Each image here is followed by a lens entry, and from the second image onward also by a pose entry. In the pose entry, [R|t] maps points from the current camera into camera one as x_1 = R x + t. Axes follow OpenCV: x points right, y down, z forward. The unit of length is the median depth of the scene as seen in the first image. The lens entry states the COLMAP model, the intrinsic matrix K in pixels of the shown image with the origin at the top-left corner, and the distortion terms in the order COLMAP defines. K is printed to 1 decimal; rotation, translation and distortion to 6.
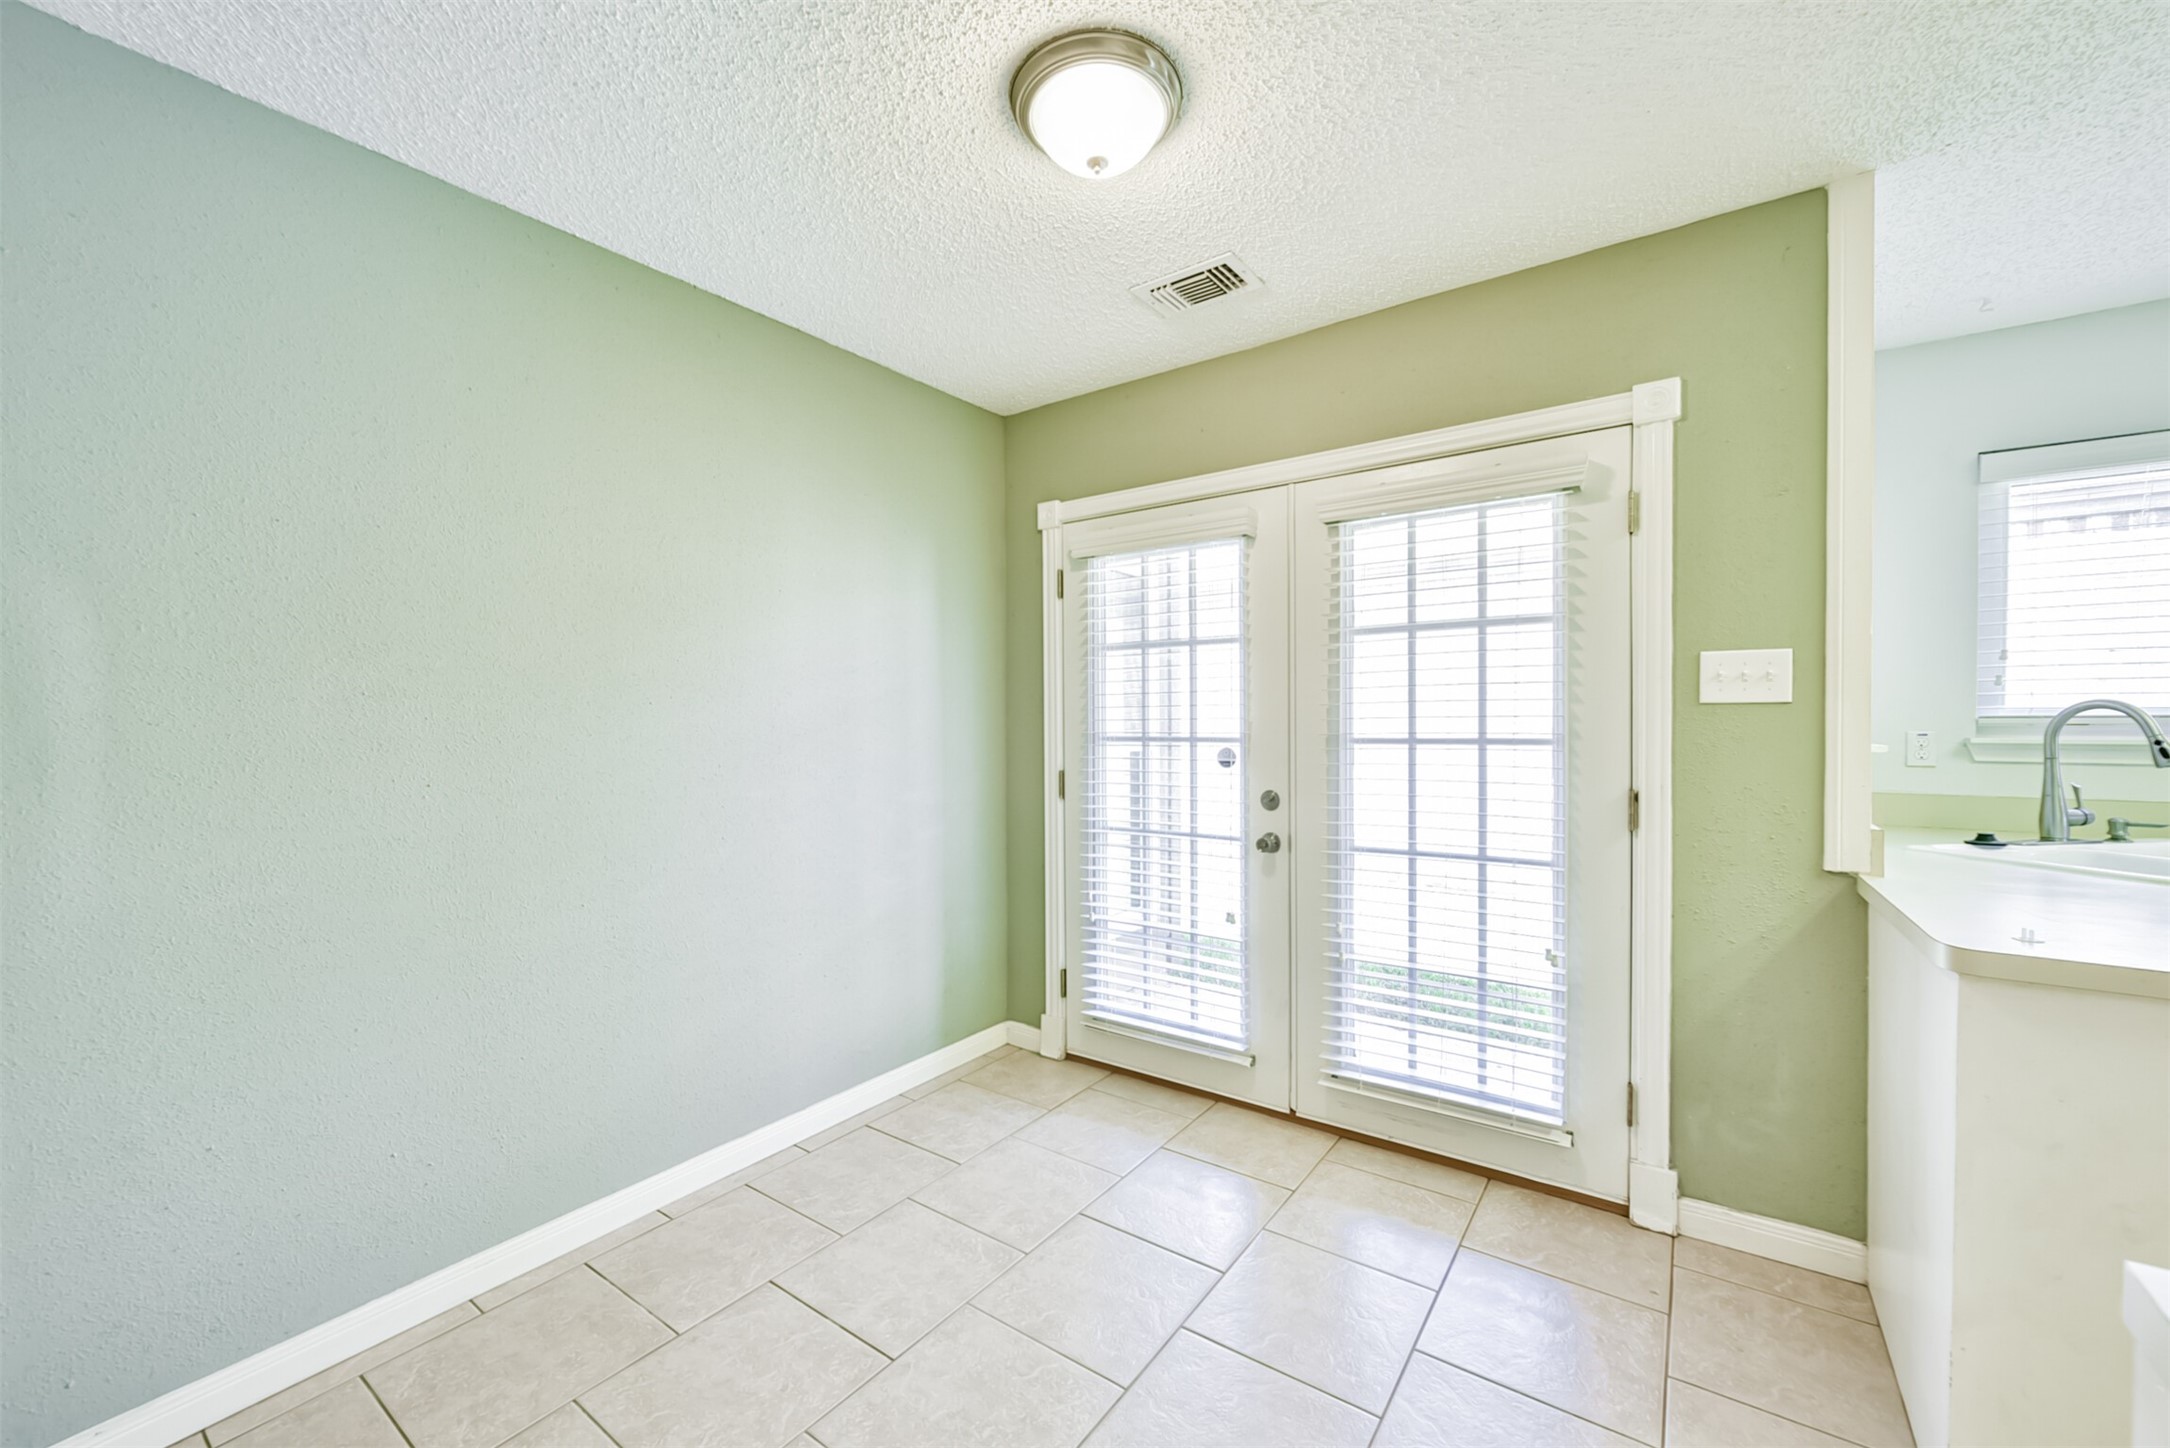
lens RADIAL K [[853.5, 0, 1084.8], [0, 853.5, 733.1], [0, 0, 1]] dist [0.006162, -0.002612]
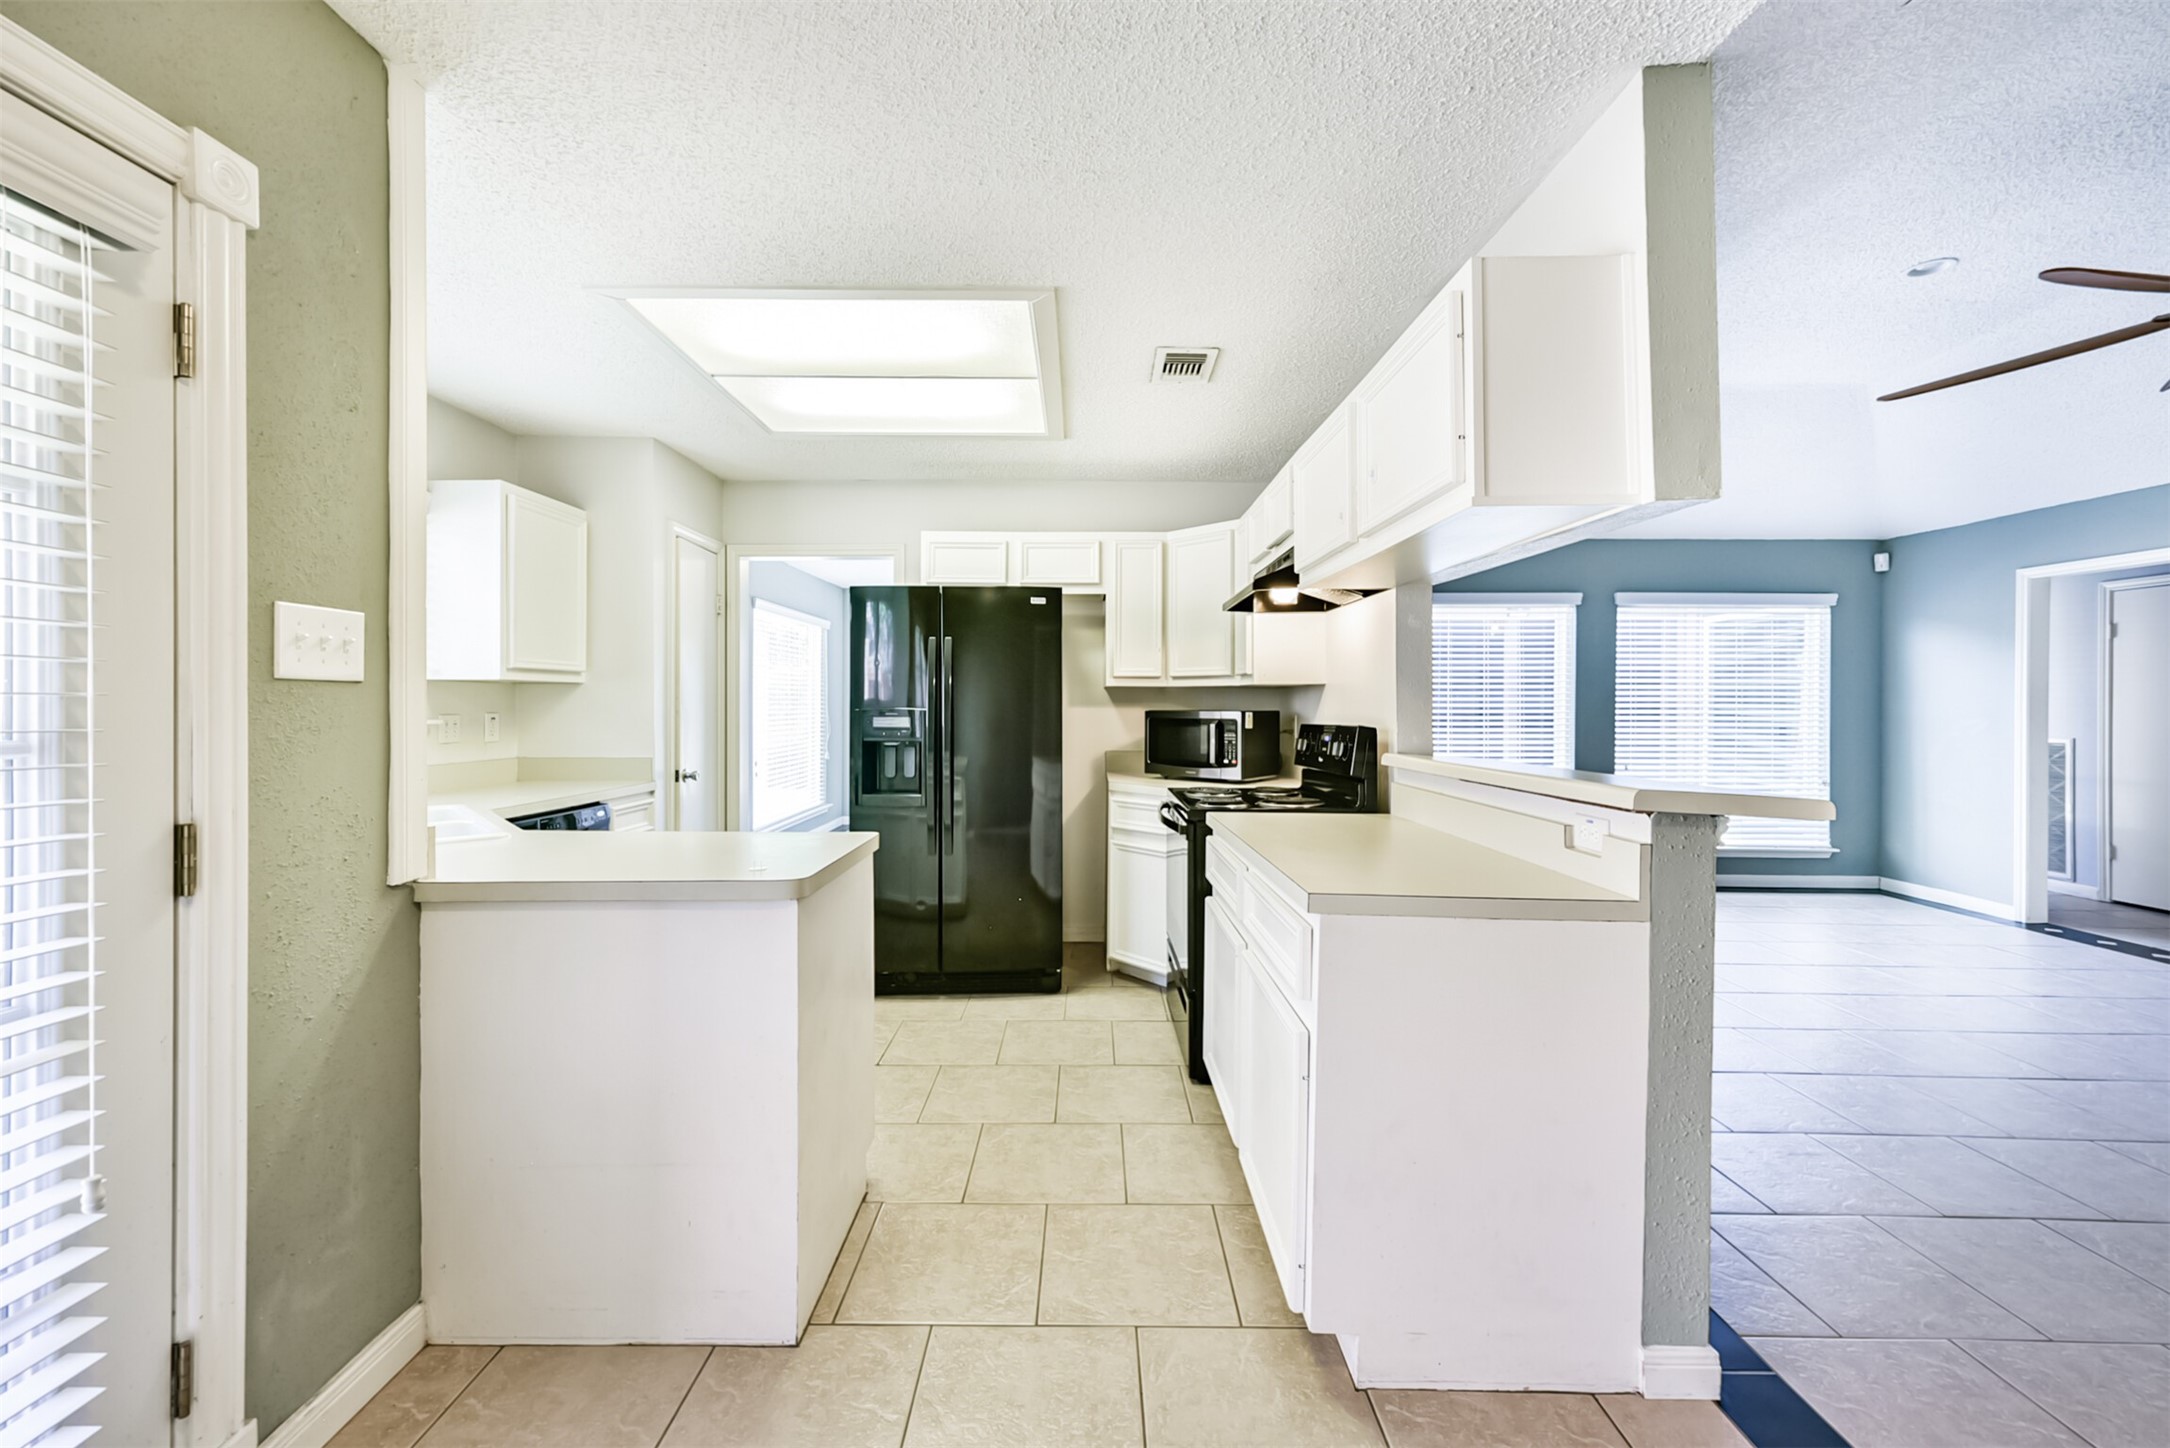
lens RADIAL K [[853.5, 0, 1079.8], [0, 853.5, 703.8], [0, 0, 1]] dist [0.006162, -0.002612]
pose [[-0.574847, 0.005251, 0.818244, -0.170452], [0.012841, 0.999914, 0.002604, -0.007508], [-0.818160, 0.012004, -0.574865, 0.812592]]
